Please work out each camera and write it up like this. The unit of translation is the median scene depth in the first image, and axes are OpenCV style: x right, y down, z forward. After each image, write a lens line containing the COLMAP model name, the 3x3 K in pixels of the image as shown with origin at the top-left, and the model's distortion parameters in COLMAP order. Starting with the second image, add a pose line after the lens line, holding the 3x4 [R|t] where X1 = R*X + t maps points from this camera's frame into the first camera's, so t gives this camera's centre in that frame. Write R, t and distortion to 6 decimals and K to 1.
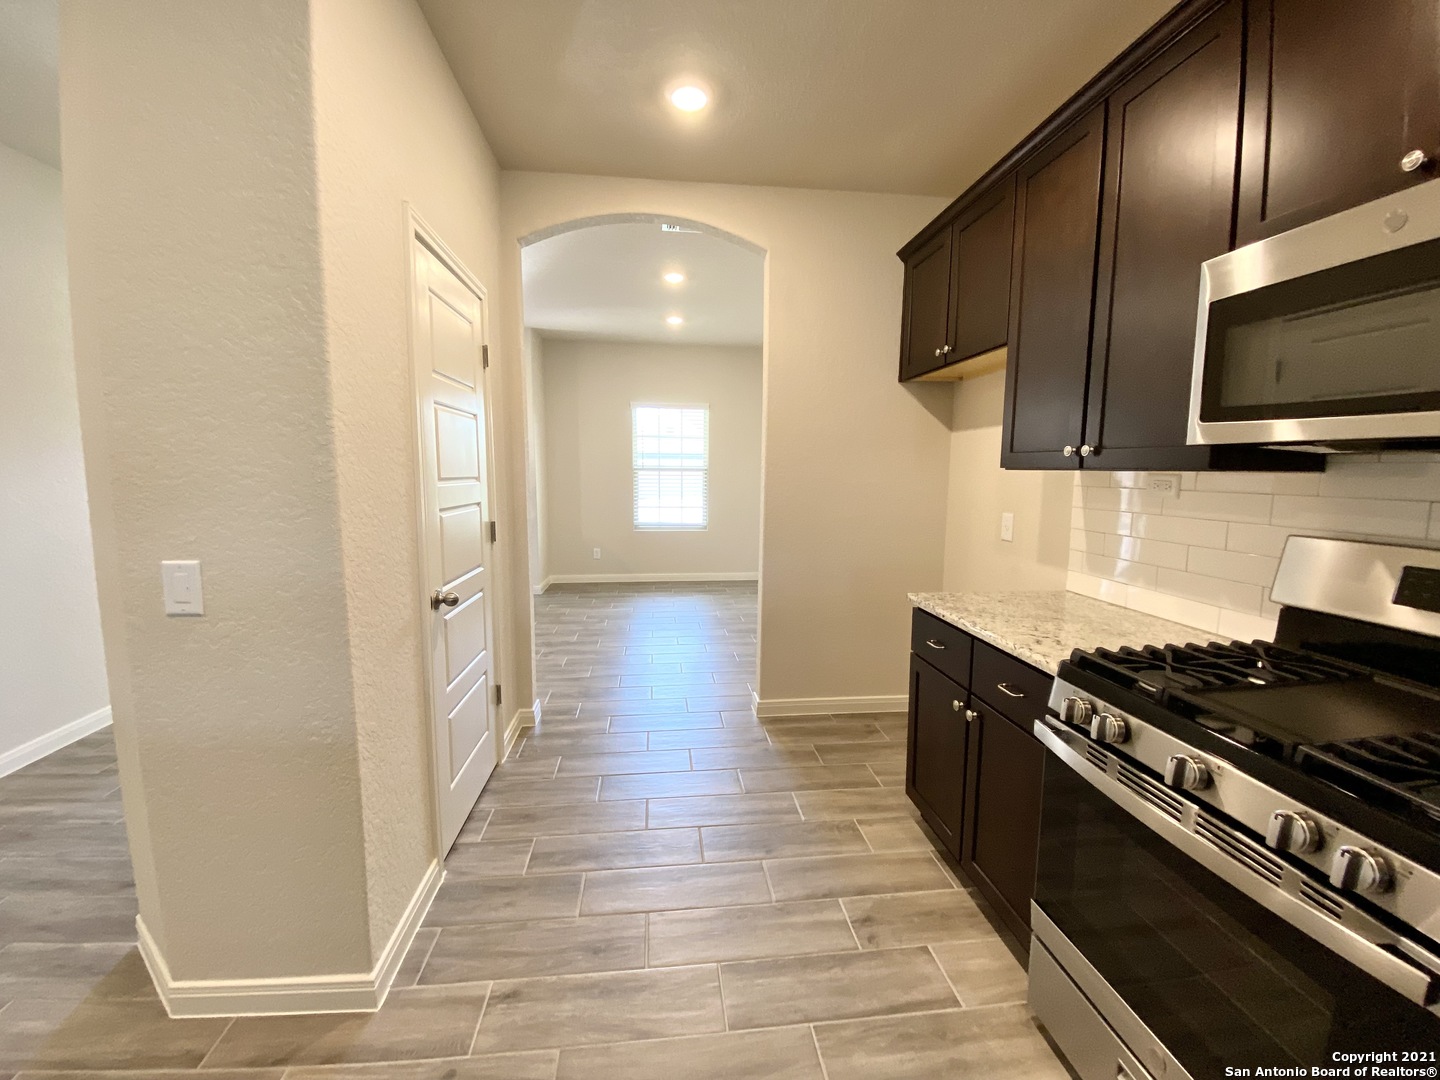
lens RADIAL K [[582.4, 0, 720.0], [0, 582.4, 540.0], [0, 0, 1]] dist [0.039911, -0.034488]
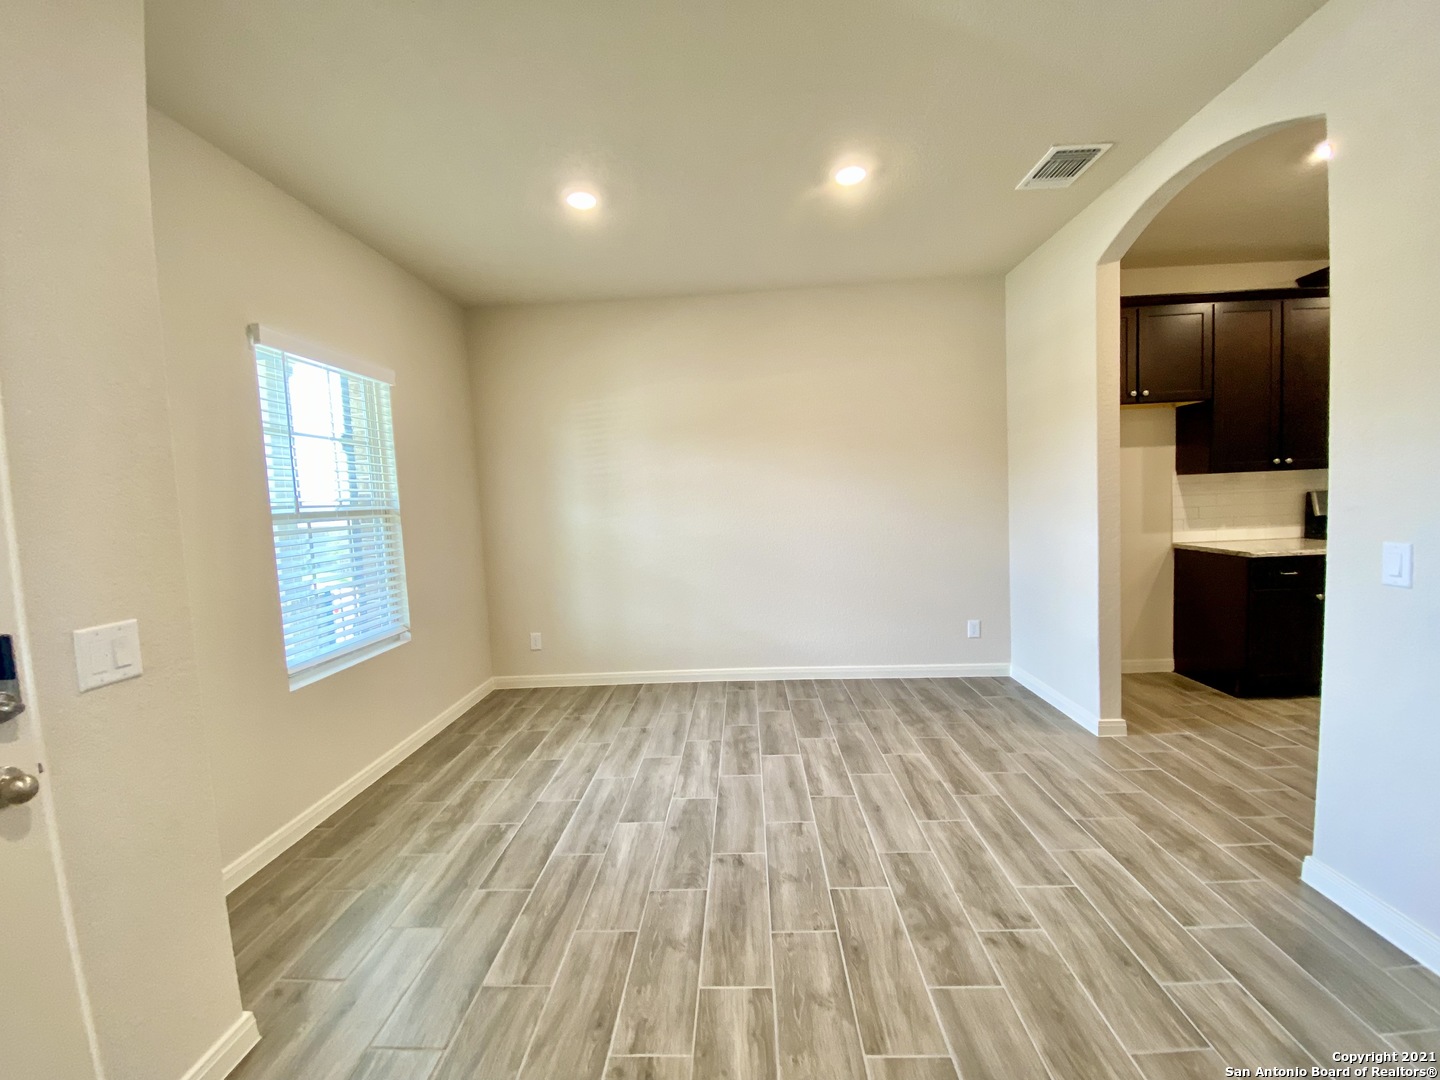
lens RADIAL K [[582.4, 0, 720.0], [0, 582.4, 540.0], [0, 0, 1]] dist [0.039911, -0.034488]
pose [[0.156474, -0.080669, 0.984382, -1.877914], [0.164188, 0.984916, 0.054614, -0.338943], [-0.973940, 0.153078, 0.167358, 2.813334]]
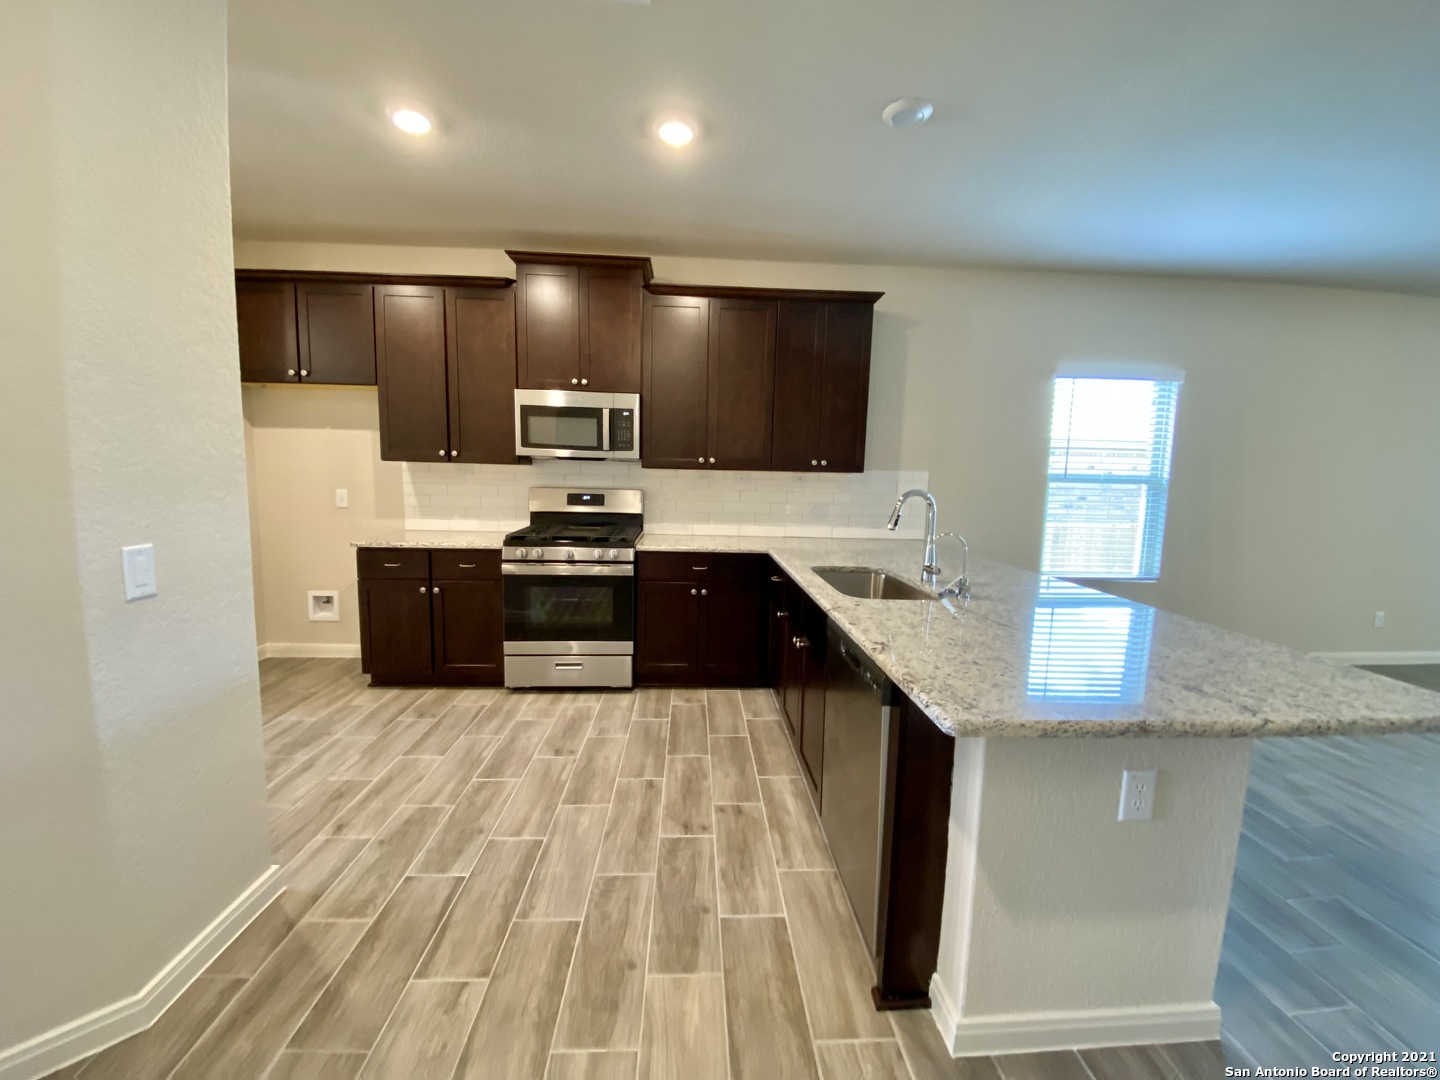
lens RADIAL K [[607.0, 0, 720.0], [0, 607.0, 540.0], [0, 0, 1]] dist [0.025104, -0.000054]
pose [[0.062411, -0.118663, 0.990971, -1.590781], [0.098070, 0.988831, 0.112231, 0.002746], [-0.993221, 0.090180, 0.073351, -0.089926]]
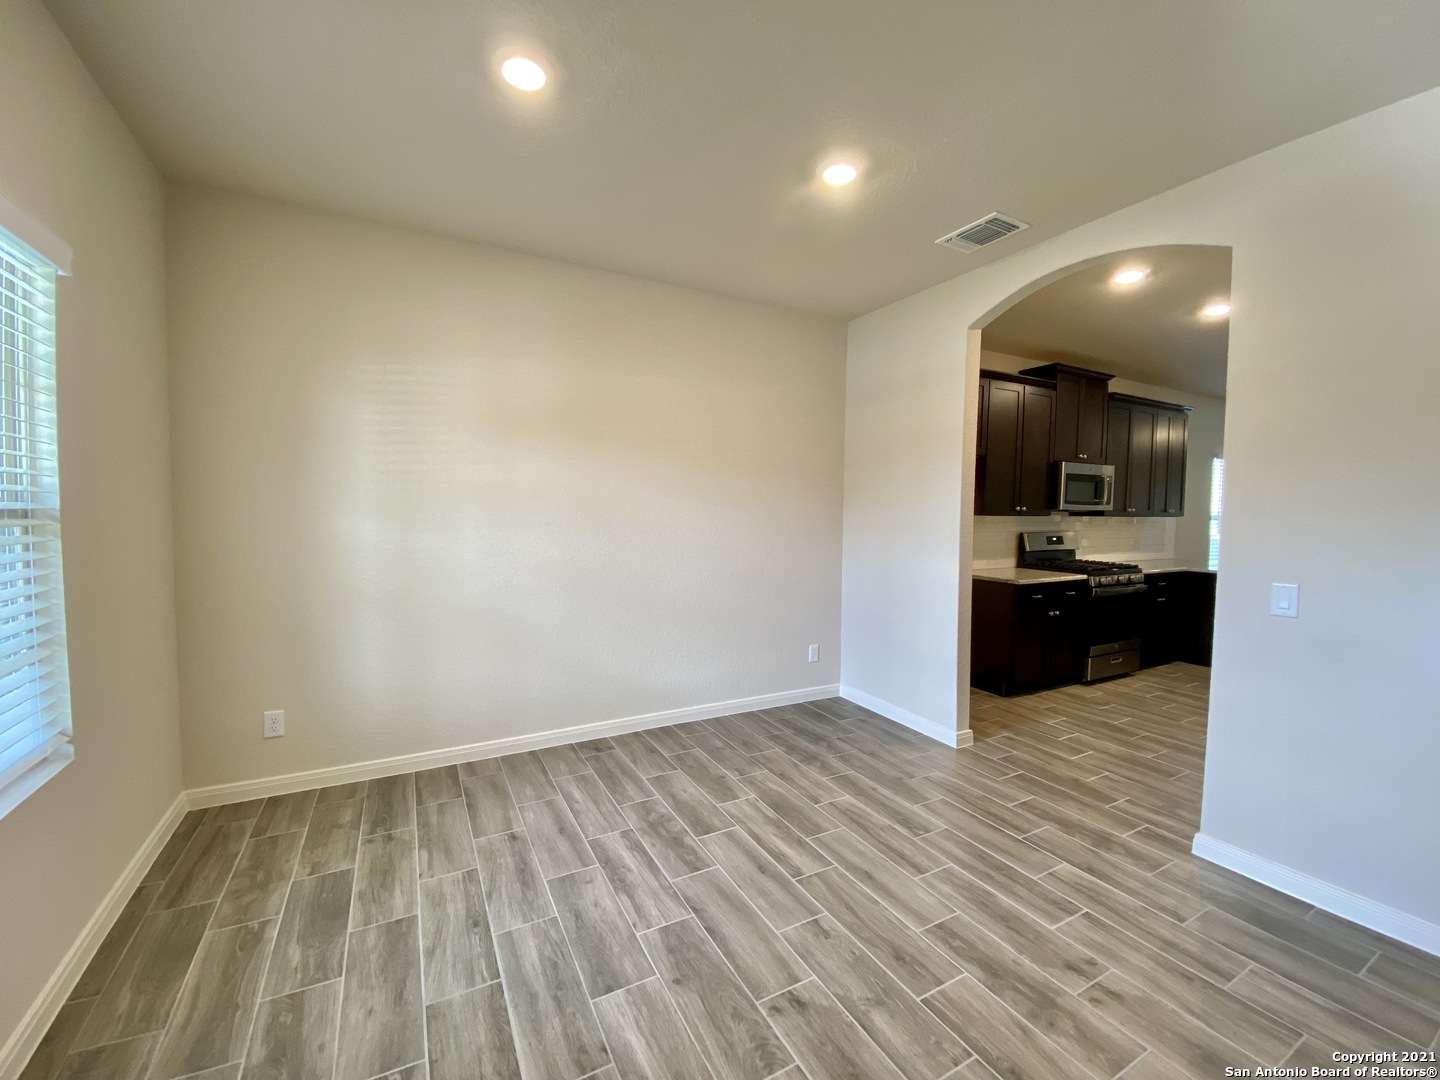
lens RADIAL K [[586.0, 0, 720.0], [0, 586.0, 540.0], [0, 0, 1]] dist [0.015163, -0.017901]
pose [[-0.372977, -0.056497, 0.926119, -1.468711], [0.099156, 0.990001, 0.100327, -0.444056], [-0.922527, 0.129250, -0.363646, 3.483220]]
